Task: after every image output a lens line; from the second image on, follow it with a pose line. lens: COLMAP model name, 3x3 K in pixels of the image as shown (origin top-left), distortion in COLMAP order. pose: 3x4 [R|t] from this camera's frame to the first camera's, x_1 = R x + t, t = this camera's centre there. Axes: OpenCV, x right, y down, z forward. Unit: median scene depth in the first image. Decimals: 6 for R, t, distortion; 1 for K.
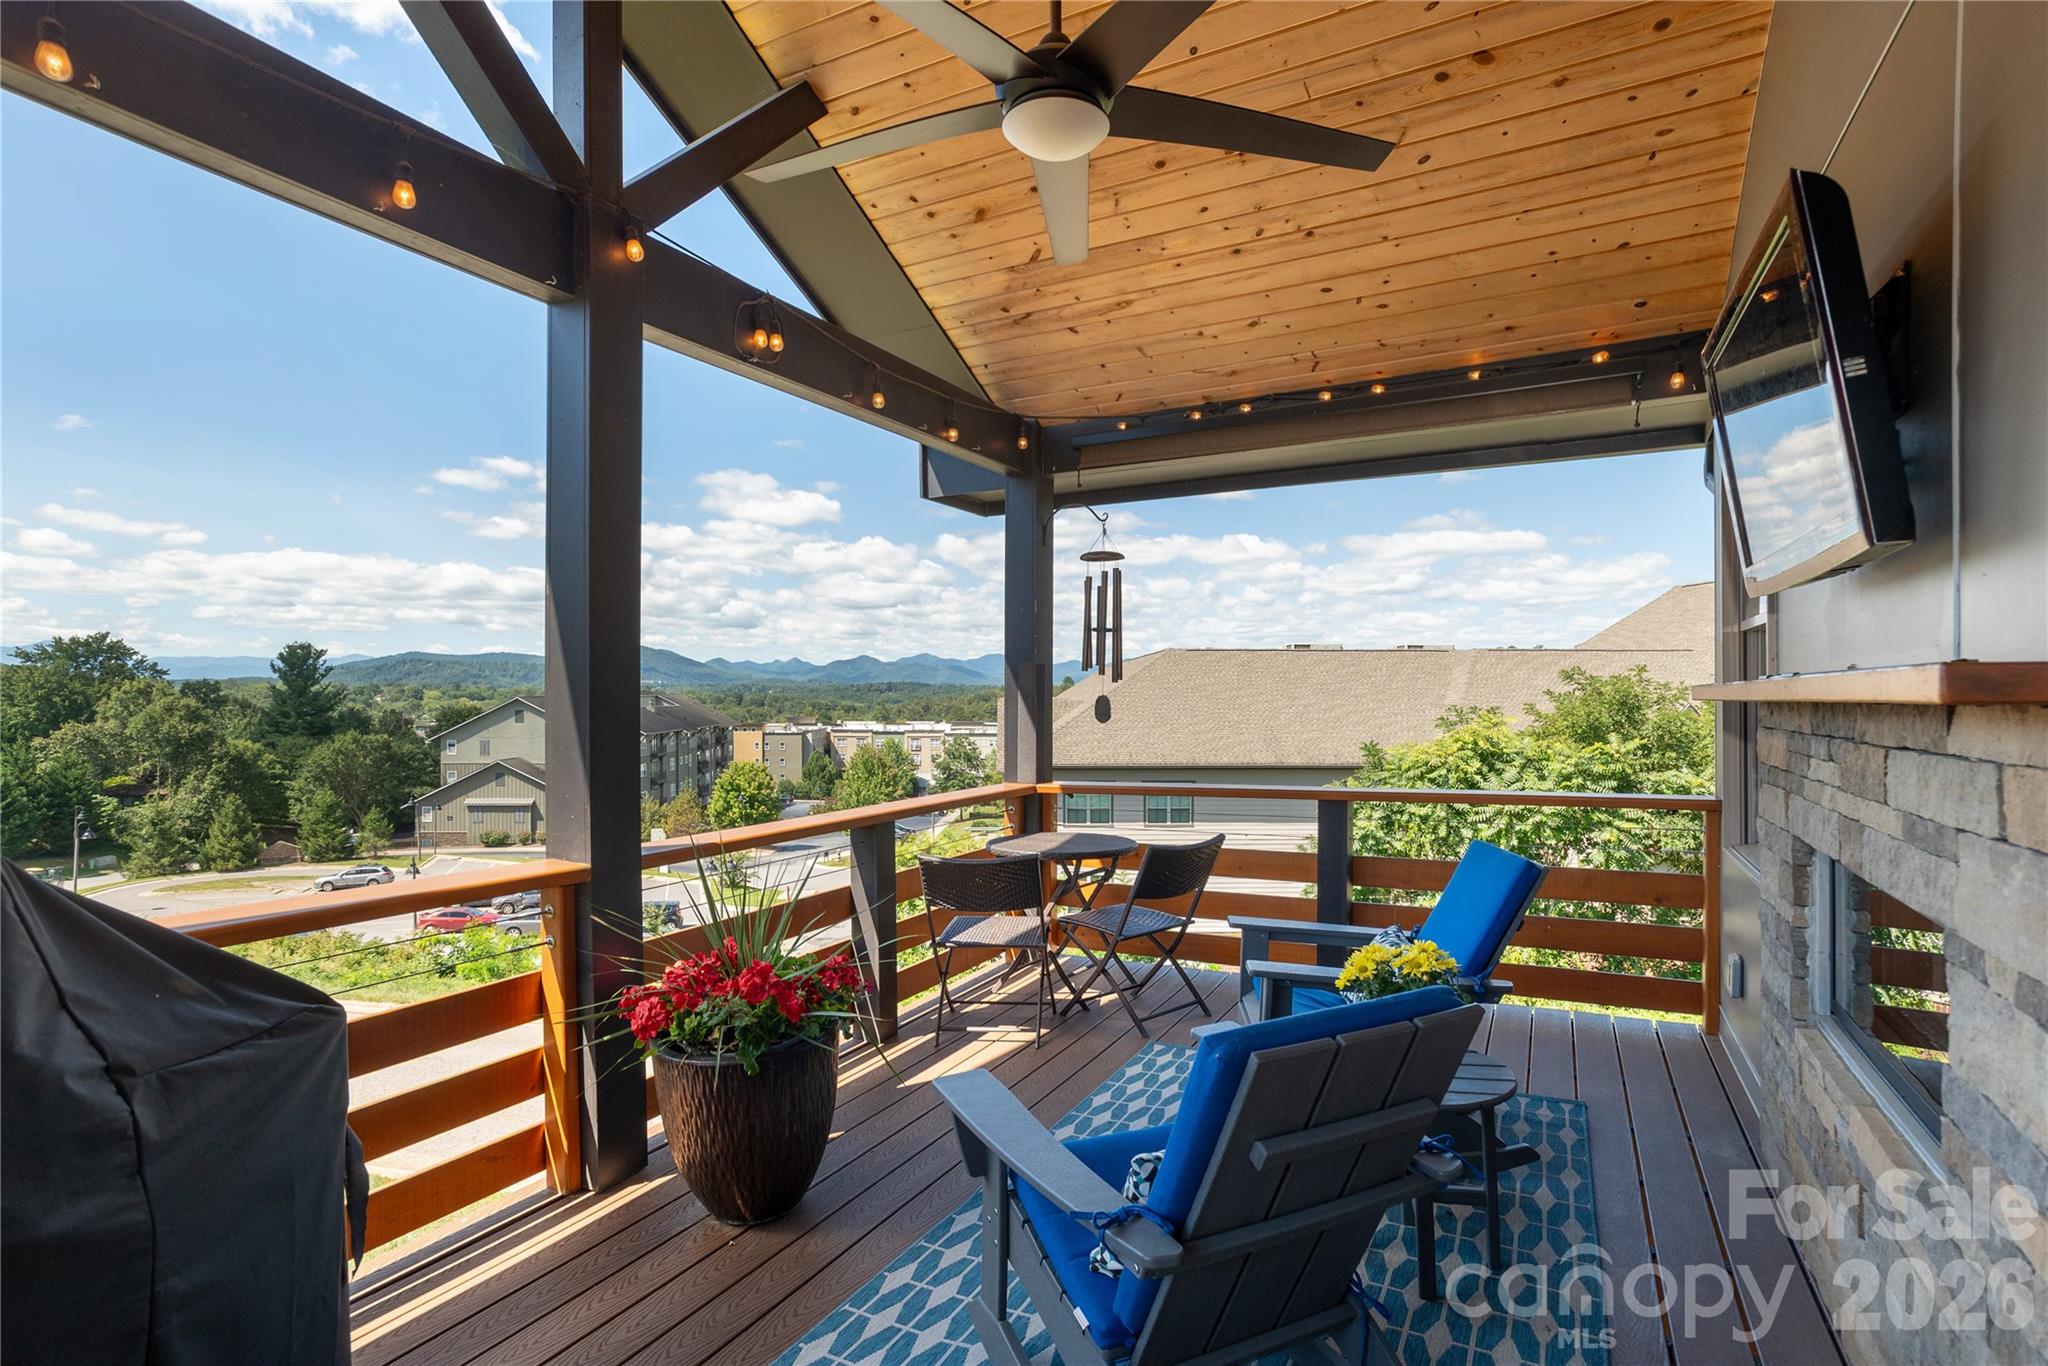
lens RADIAL K [[1000.2, 0, 1008.3], [0, 1000.2, 690.1], [0, 0, 1]] dist [0.005557, 0.001632]
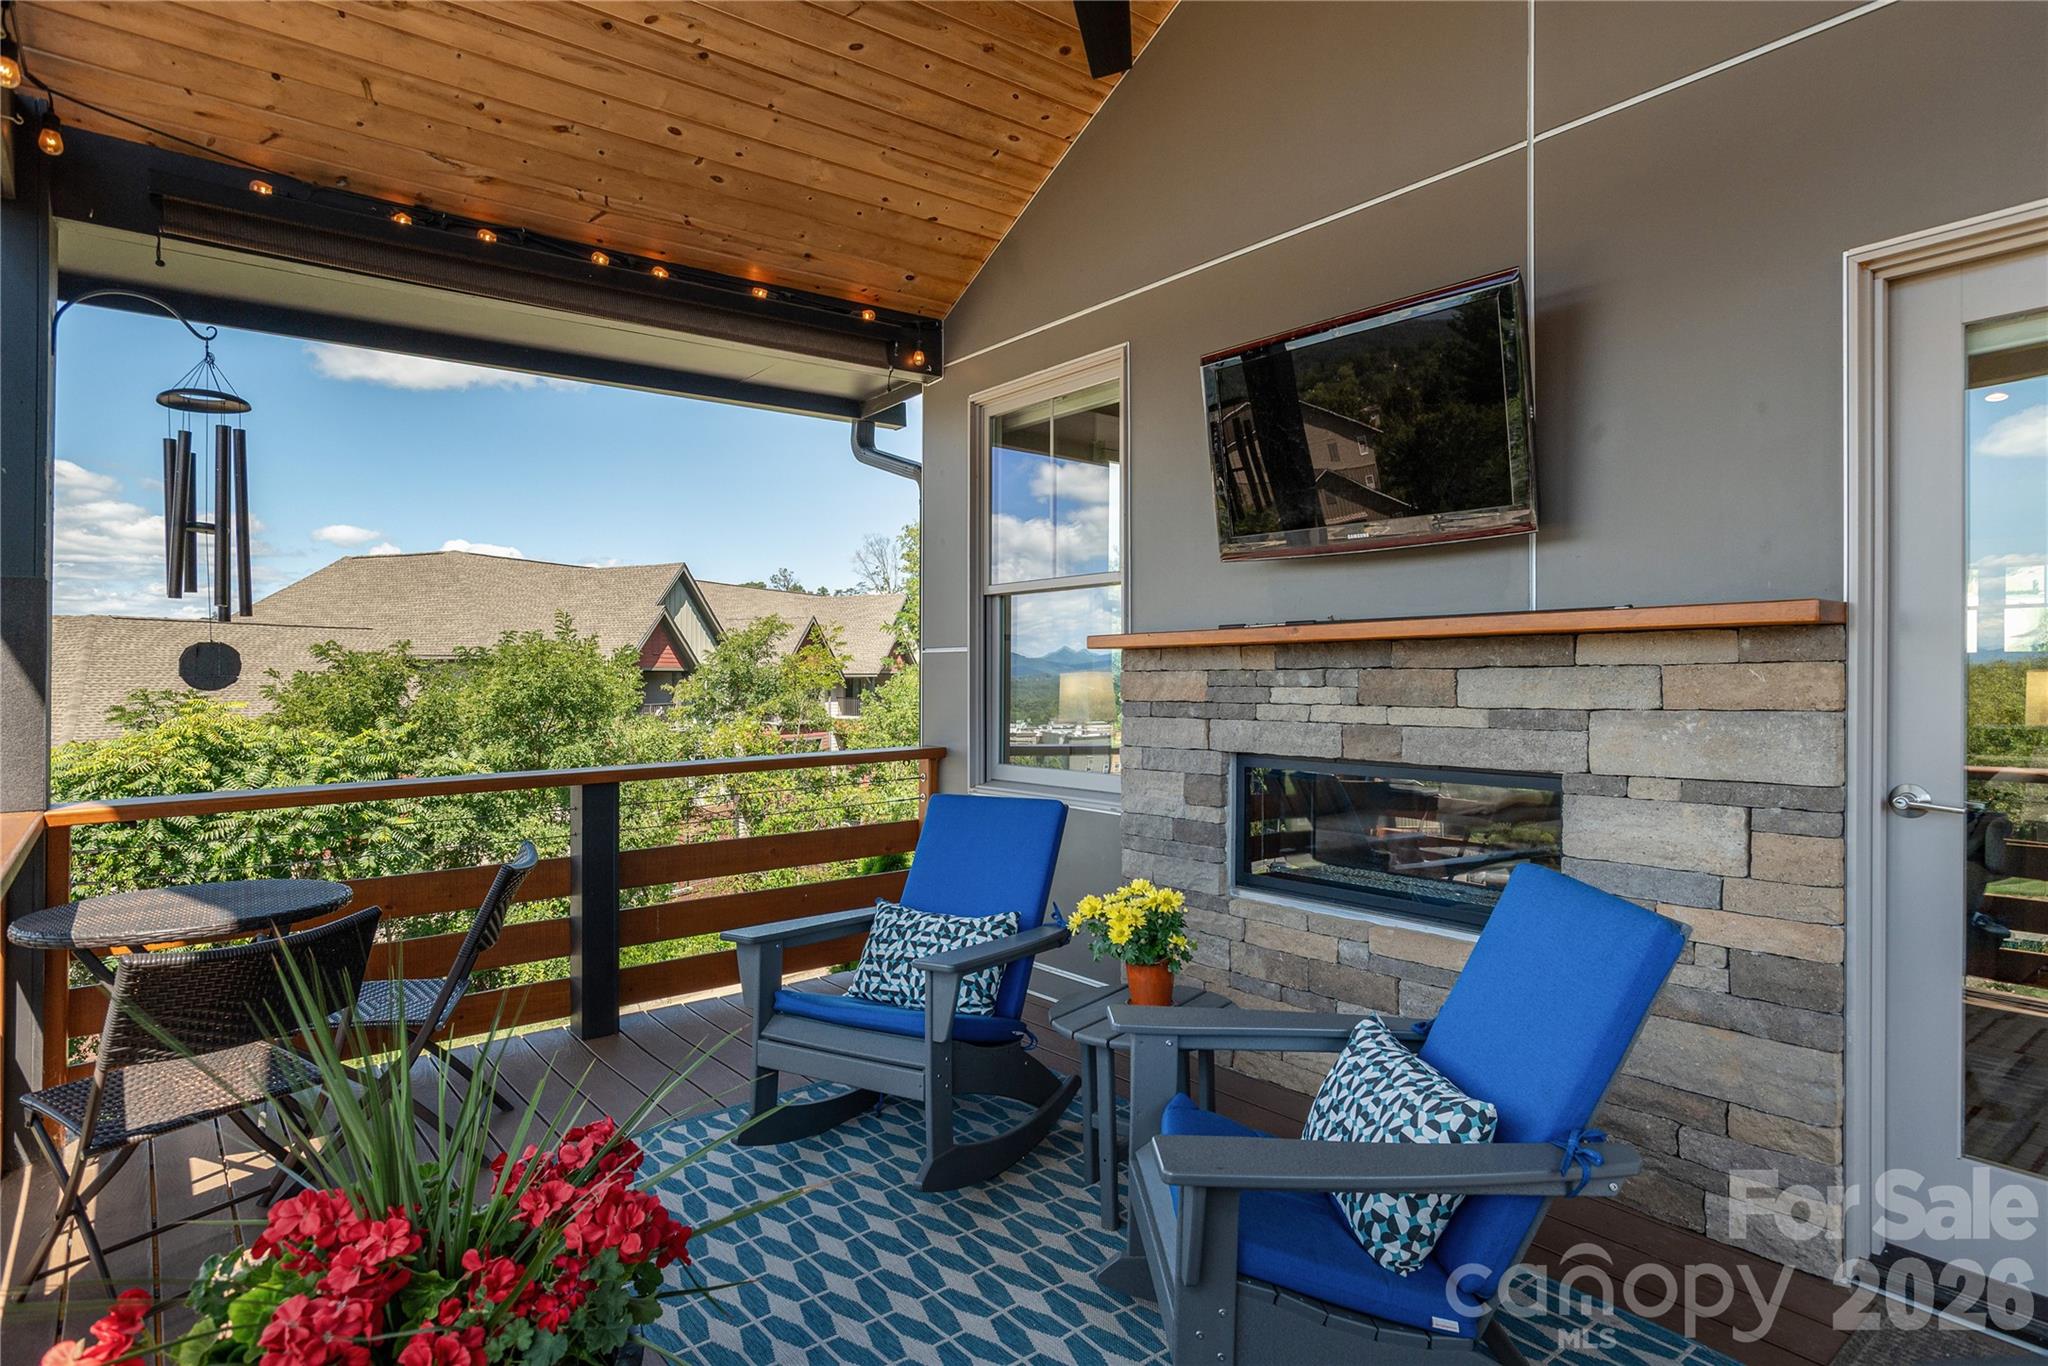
lens RADIAL K [[1159.3, 0, 1031.4], [0, 1159.3, 672.5], [0, 0, 1]] dist [-0.019684, -0.001517]
pose [[0.395266, 0.003596, 0.918560, -0.090629], [-0.001100, 0.999993, -0.003441, 0.006728], [-0.918566, 0.000349, 0.395267, 0.086474]]
